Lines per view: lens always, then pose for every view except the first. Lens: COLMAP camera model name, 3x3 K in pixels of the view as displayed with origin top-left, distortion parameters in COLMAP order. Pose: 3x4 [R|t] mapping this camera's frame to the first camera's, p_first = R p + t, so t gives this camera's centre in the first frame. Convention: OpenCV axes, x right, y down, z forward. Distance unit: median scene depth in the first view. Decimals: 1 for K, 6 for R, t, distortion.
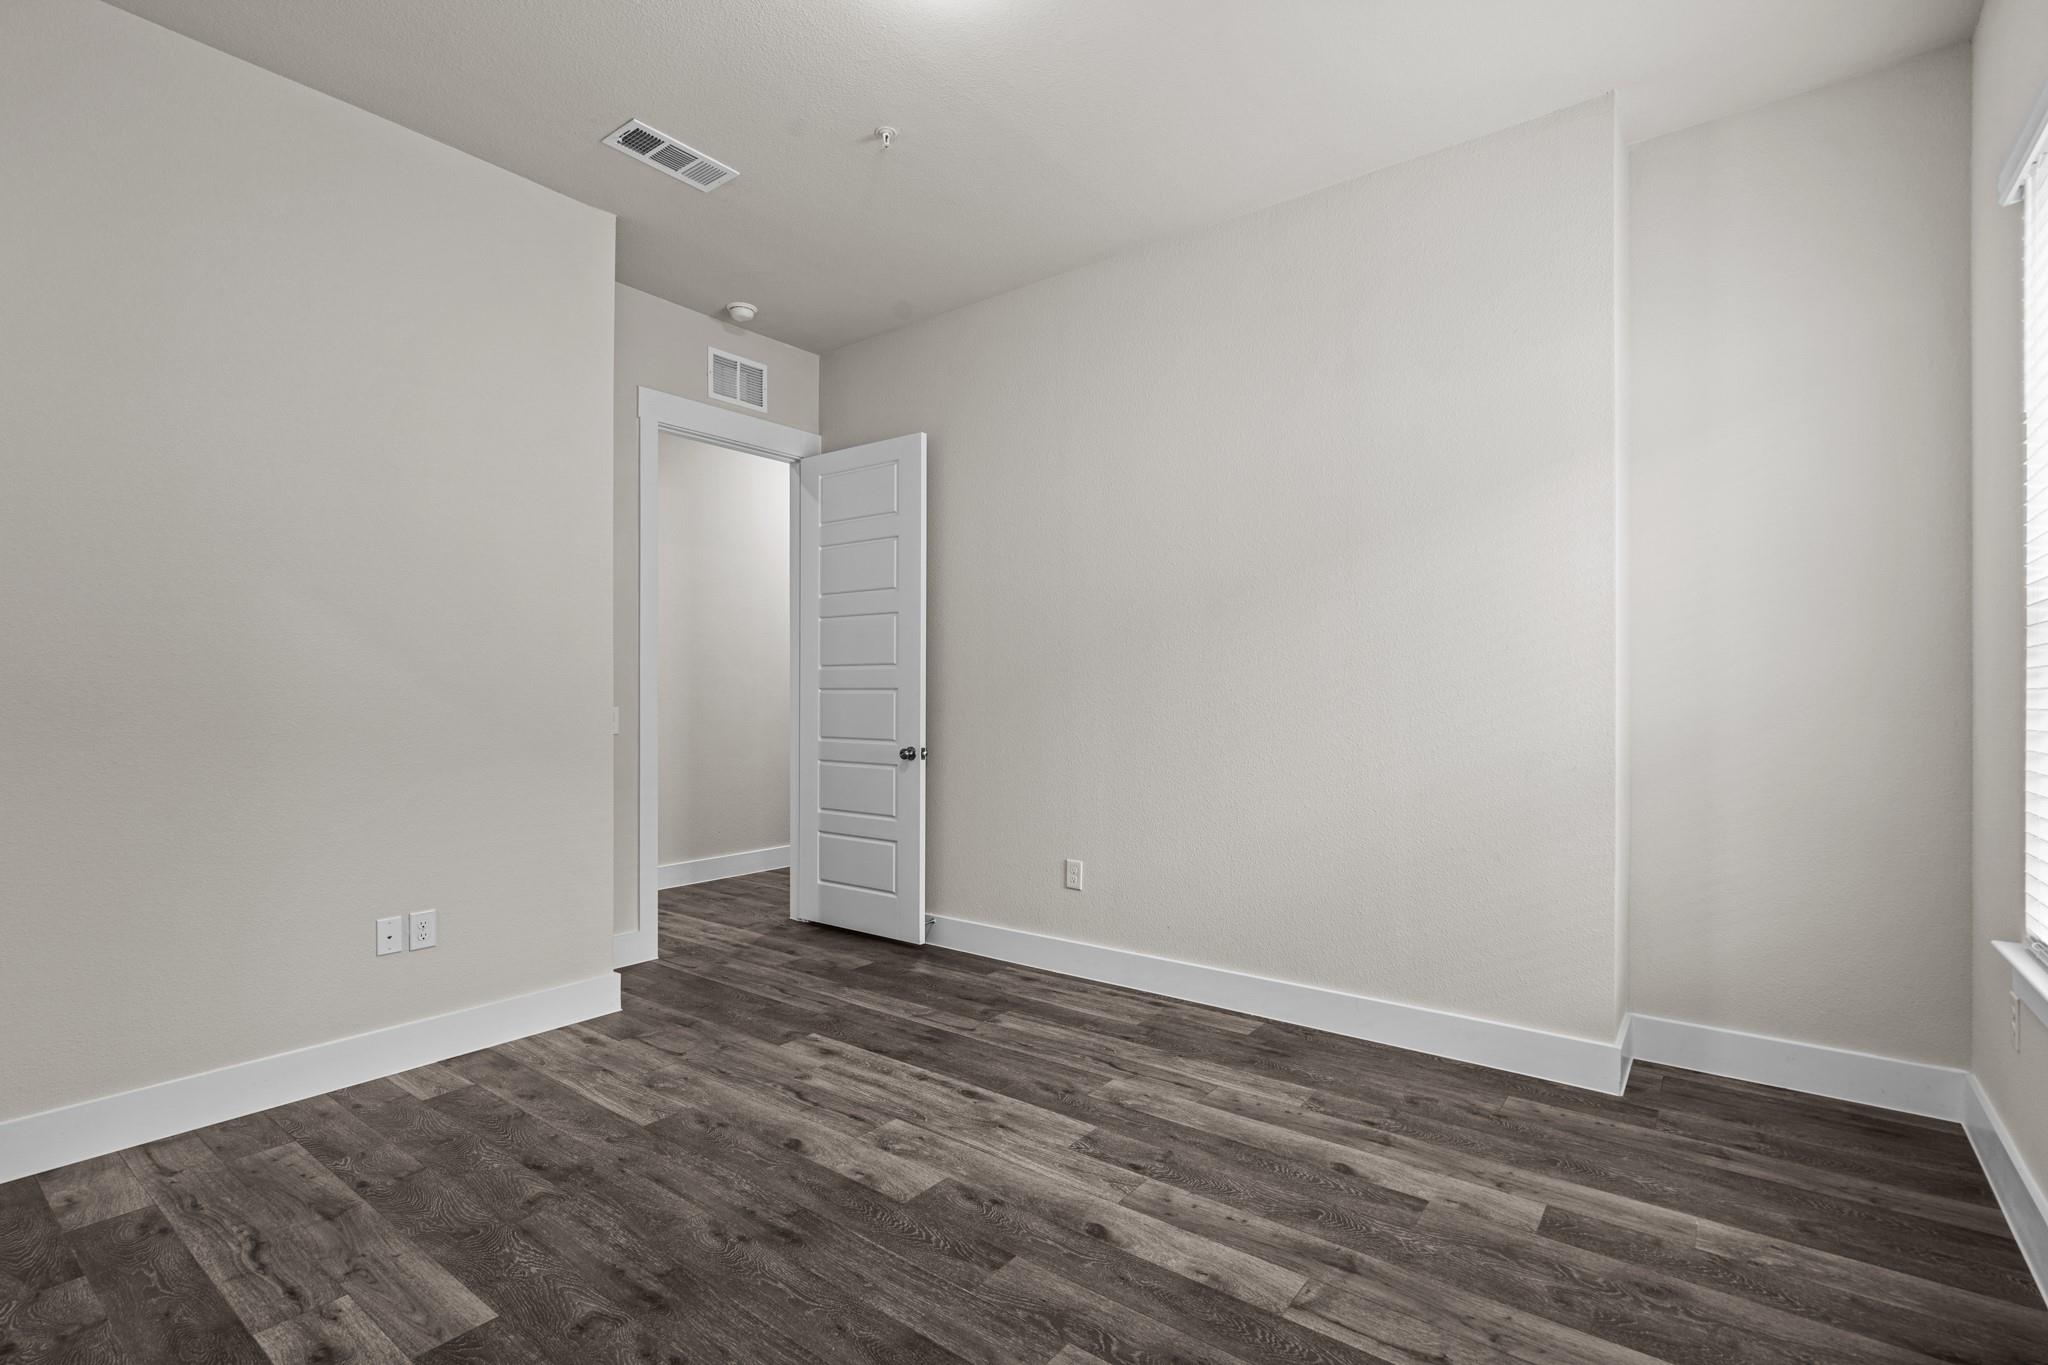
lens RADIAL K [[950.4, 0, 1023.9], [0, 950.4, 701.1], [0, 0, 1]] dist [-0.001455, 0.001695]
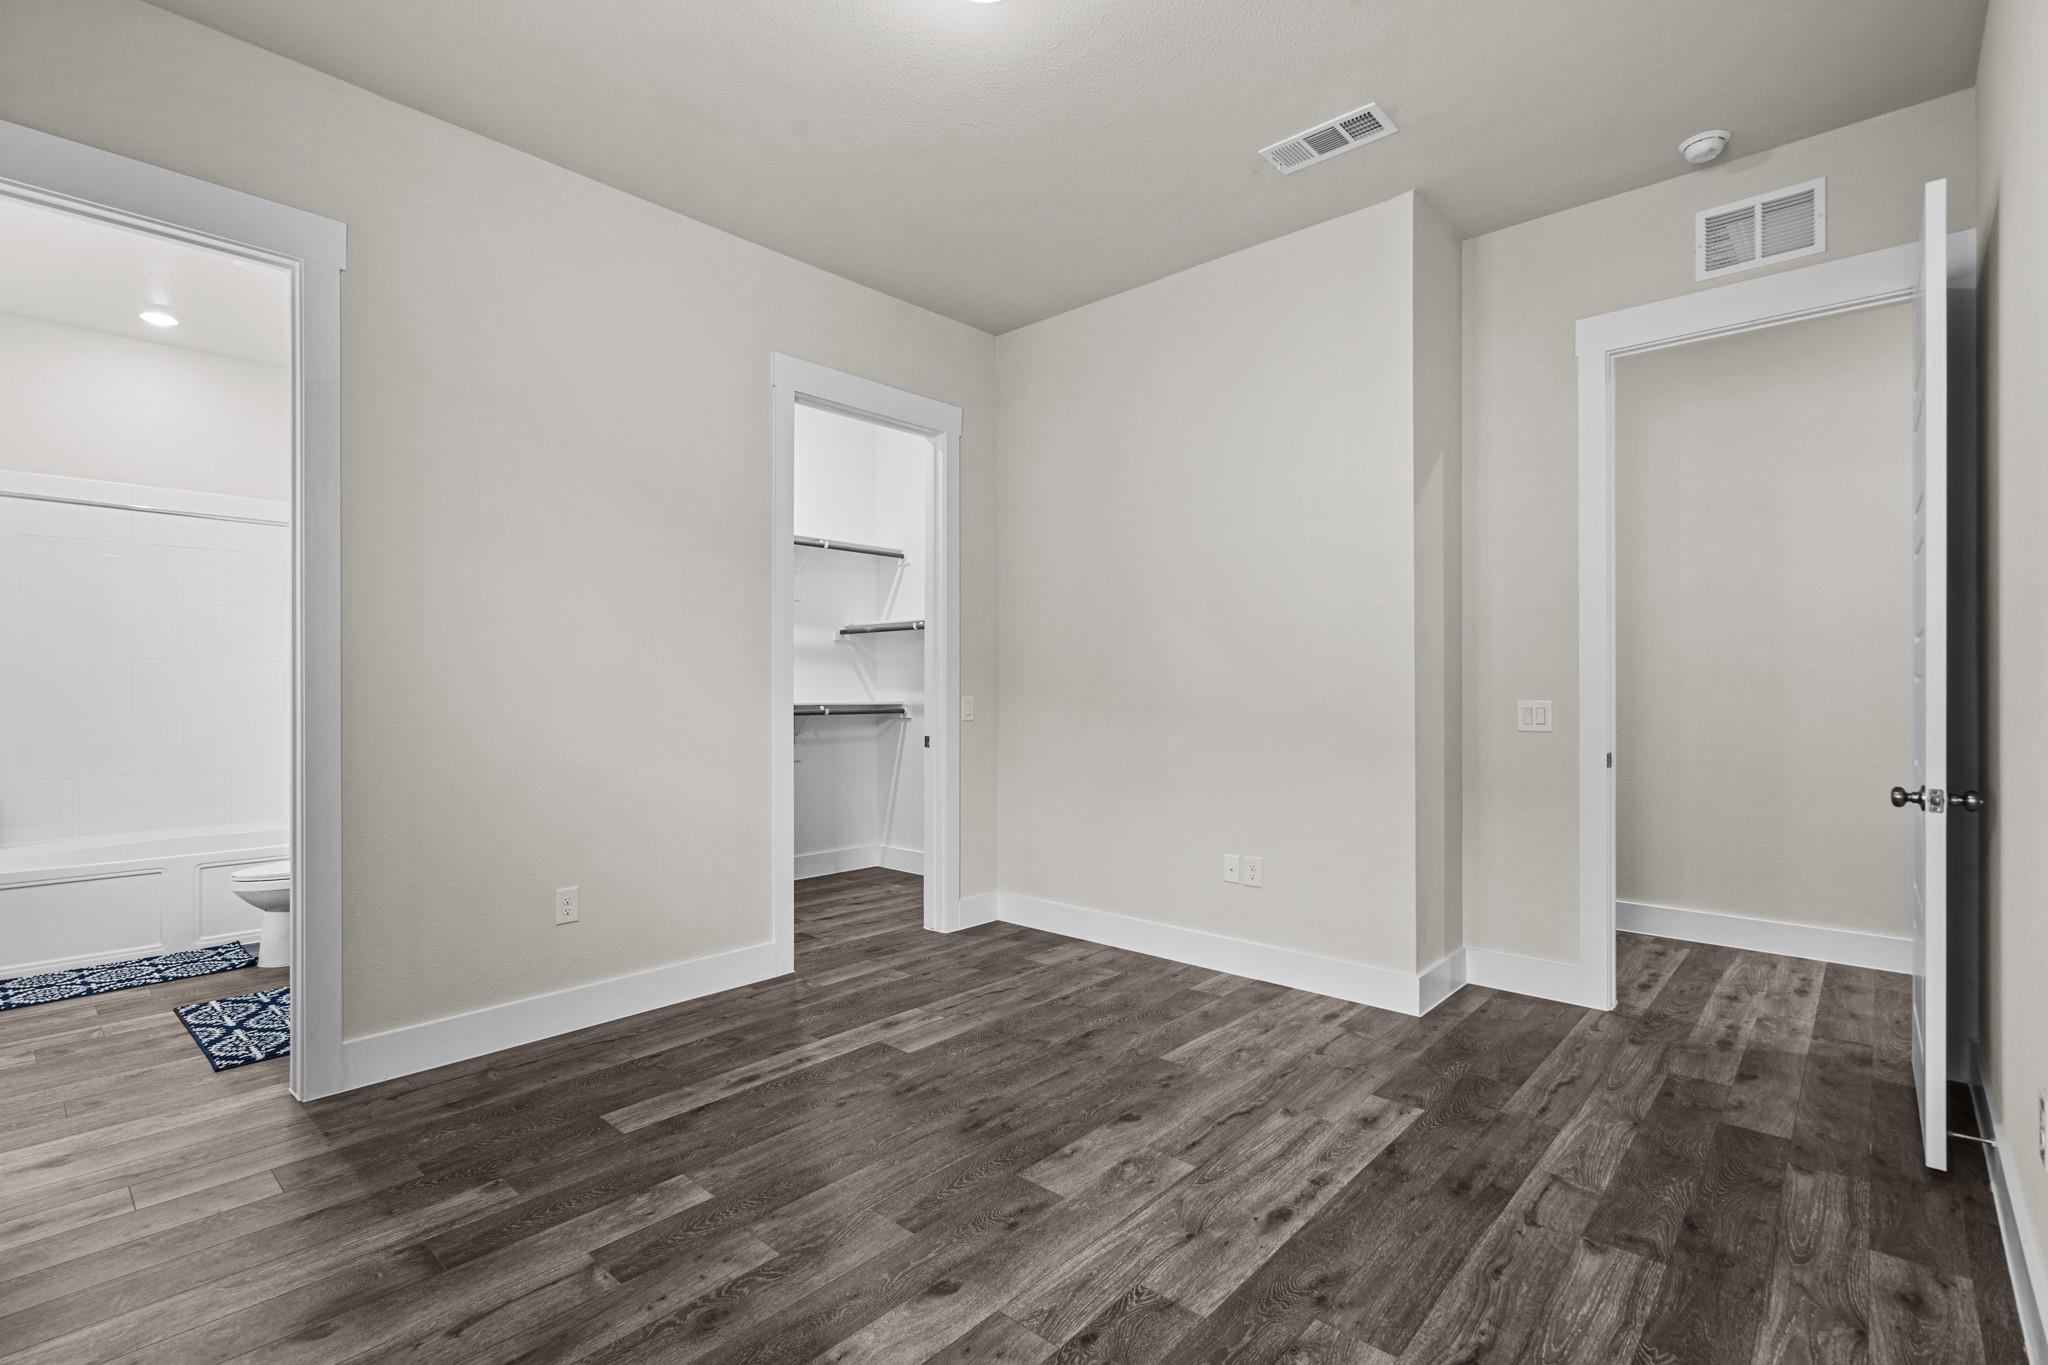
lens RADIAL K [[950.4, 0, 1003.2], [0, 950.4, 686.2], [0, 0, 1]] dist [-0.001455, 0.001695]
pose [[-0.102643, -0.001999, -0.994716, 0.729915], [-0.004850, 0.999987, -0.001509, -0.004607], [0.994706, 0.004670, -0.102652, 0.870668]]
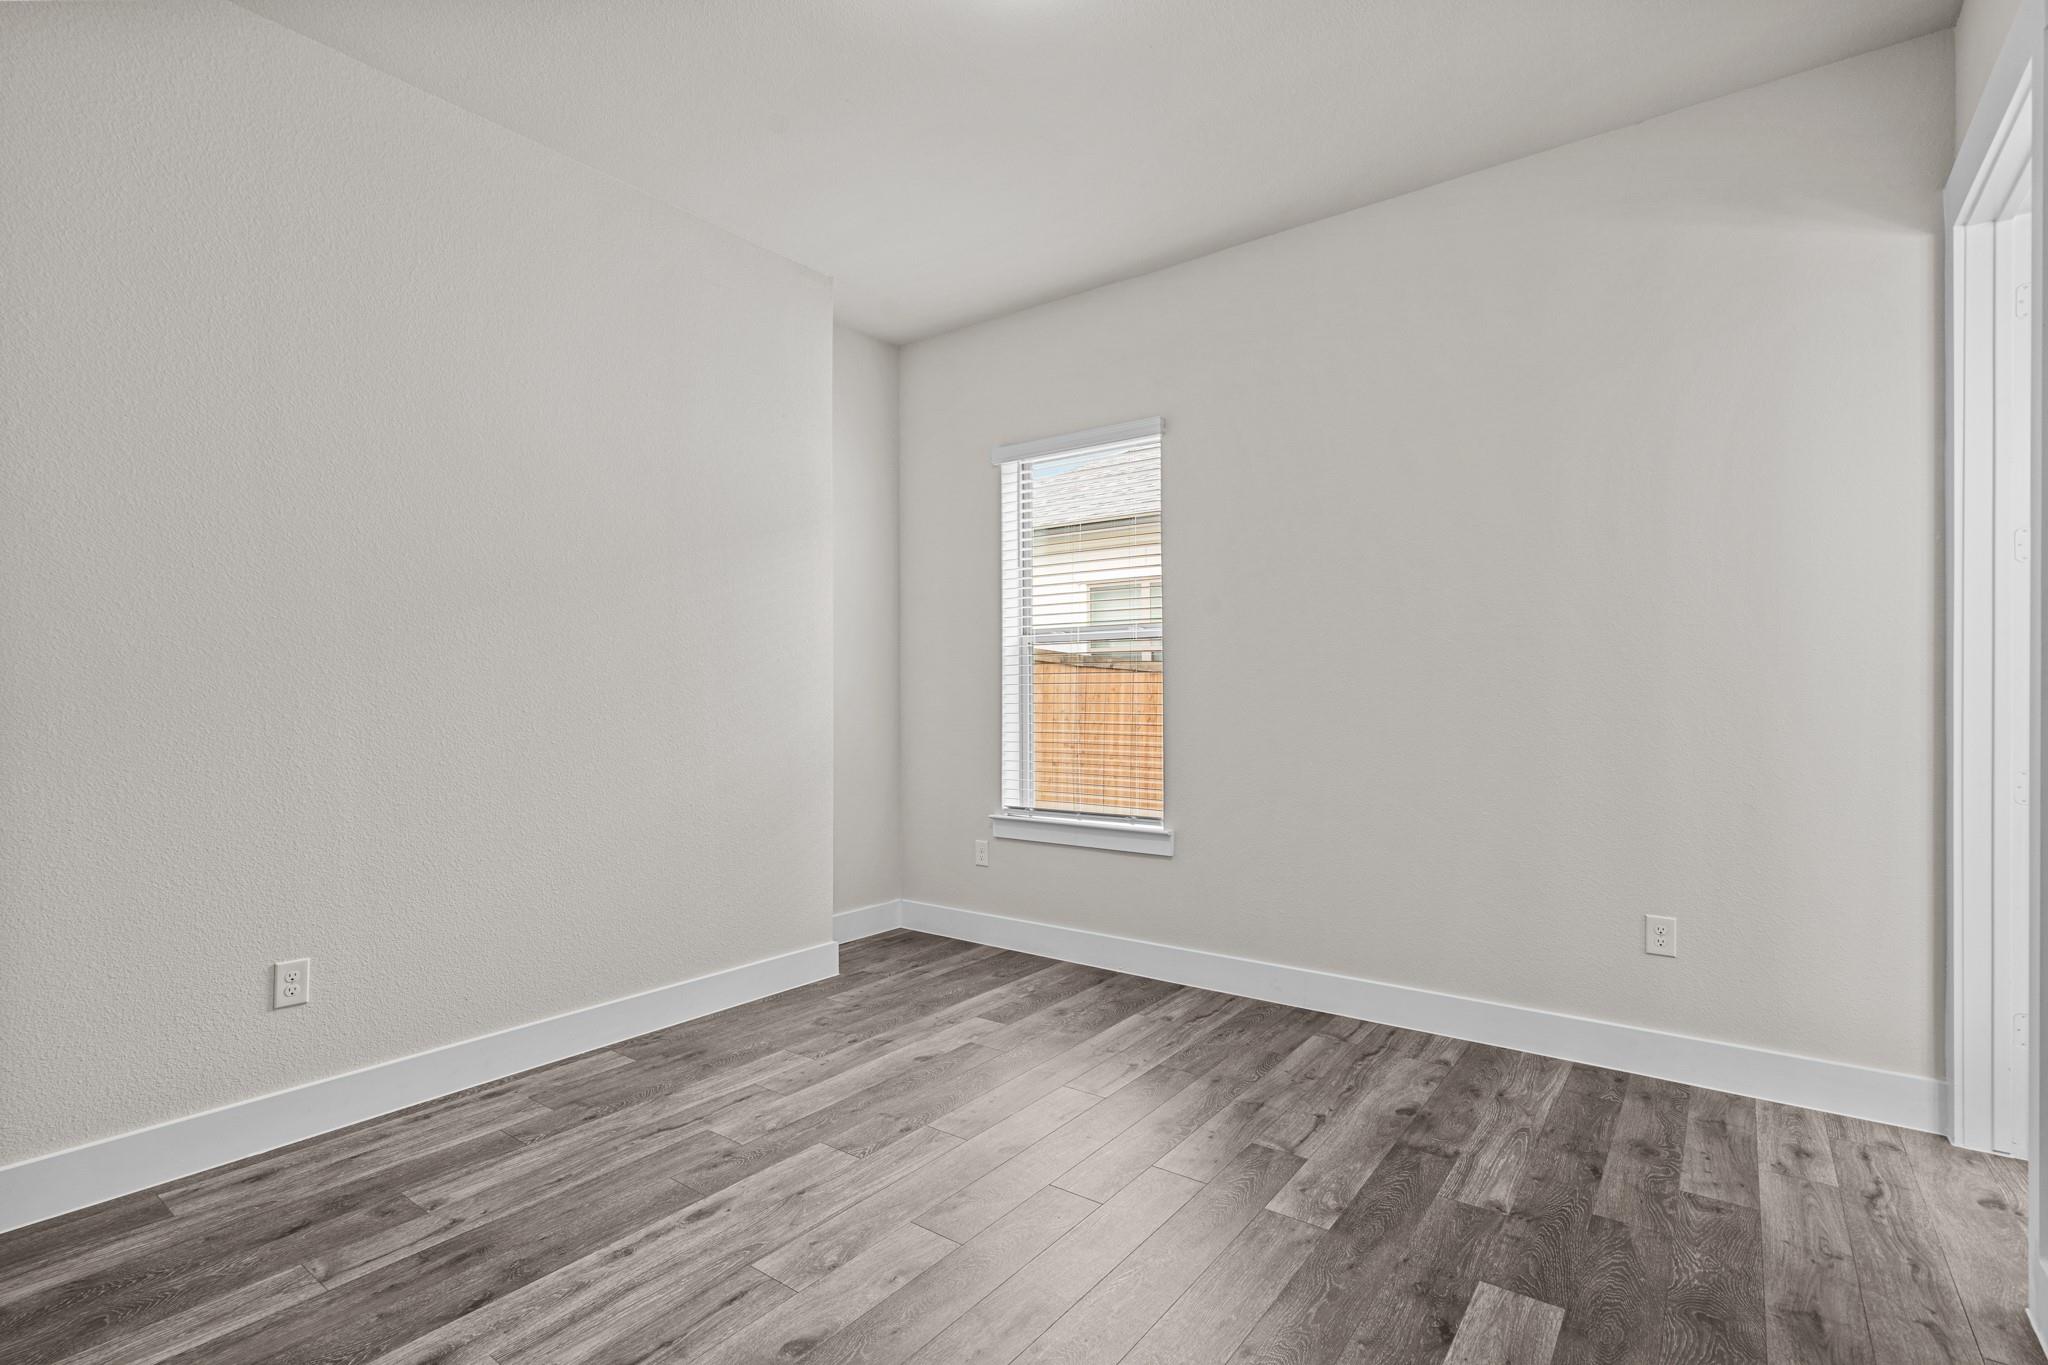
lens RADIAL K [[950.4, 0, 1005.1], [0, 950.4, 722.6], [0, 0, 1]] dist [-0.001455, 0.001695]
pose [[0.001546, -0.027107, 0.999631, -0.830742], [0.008121, 0.999600, 0.027094, -0.004992], [-0.999966, 0.008076, 0.001765, 0.760969]]
